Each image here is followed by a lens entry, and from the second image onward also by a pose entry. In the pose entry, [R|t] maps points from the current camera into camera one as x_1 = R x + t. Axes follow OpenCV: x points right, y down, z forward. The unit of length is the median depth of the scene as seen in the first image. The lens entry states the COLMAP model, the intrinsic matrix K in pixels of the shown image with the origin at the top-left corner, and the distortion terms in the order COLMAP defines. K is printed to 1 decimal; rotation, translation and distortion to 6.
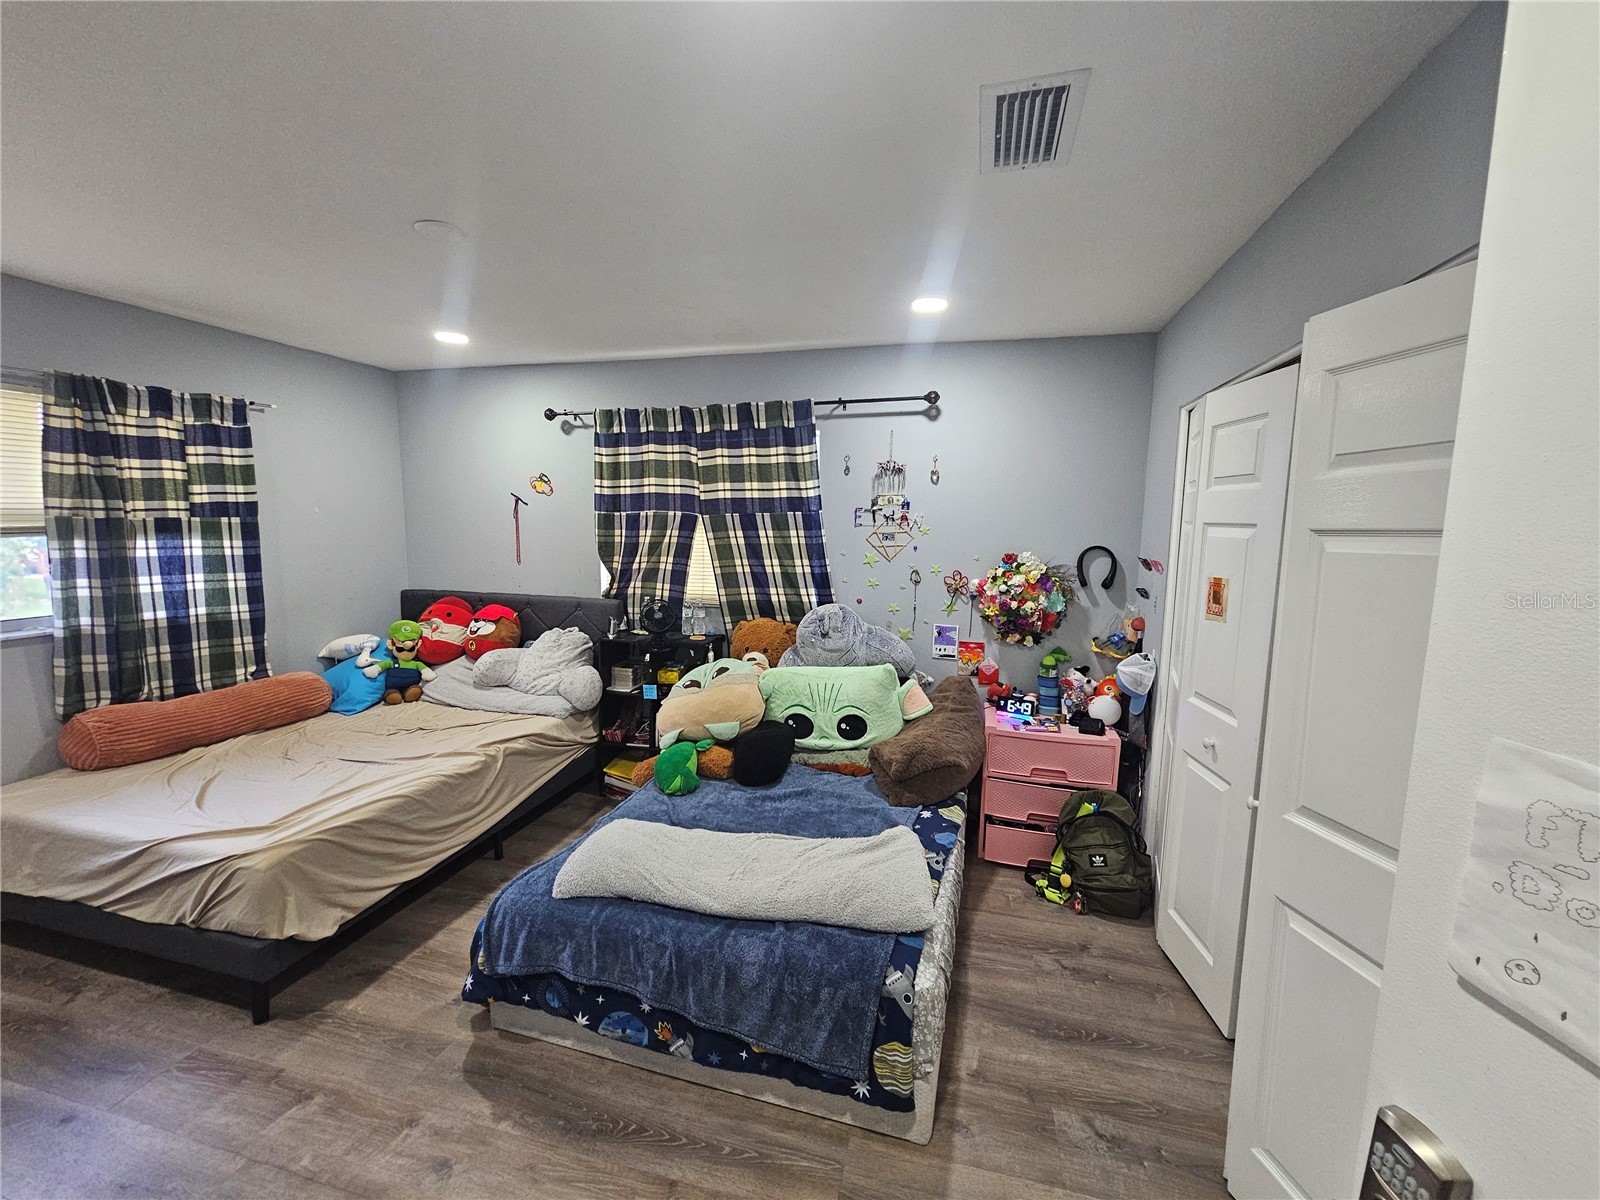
lens RADIAL K [[653.4, 0, 794.3], [0, 653.4, 592.8], [0, 0, 1]] dist [-0.005282, 0.002137]
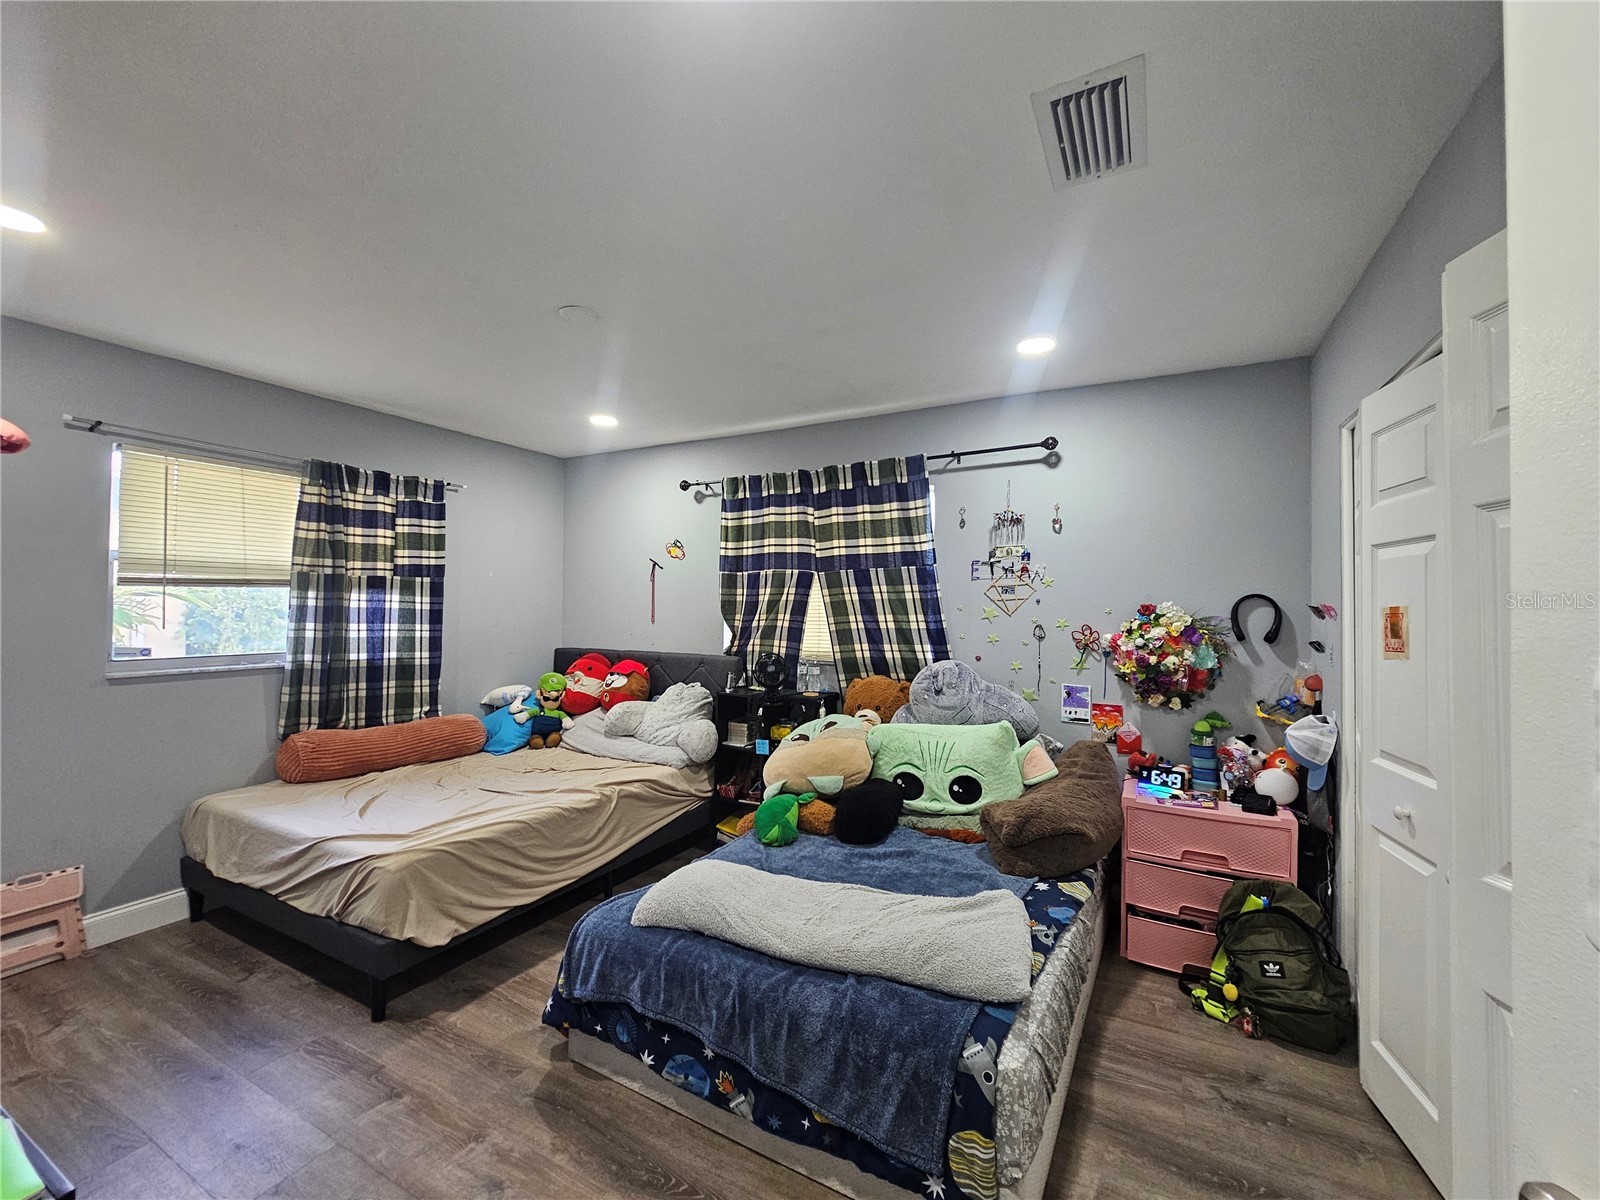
lens RADIAL K [[653.4, 0, 800.5], [0, 653.4, 599.3], [0, 0, 1]] dist [-0.005282, 0.002137]
pose [[0.973010, -0.008289, -0.230614, 0.085592], [-0.023780, 0.990433, -0.135933, 0.078655], [0.229535, 0.137749, 0.963504, 0.024457]]
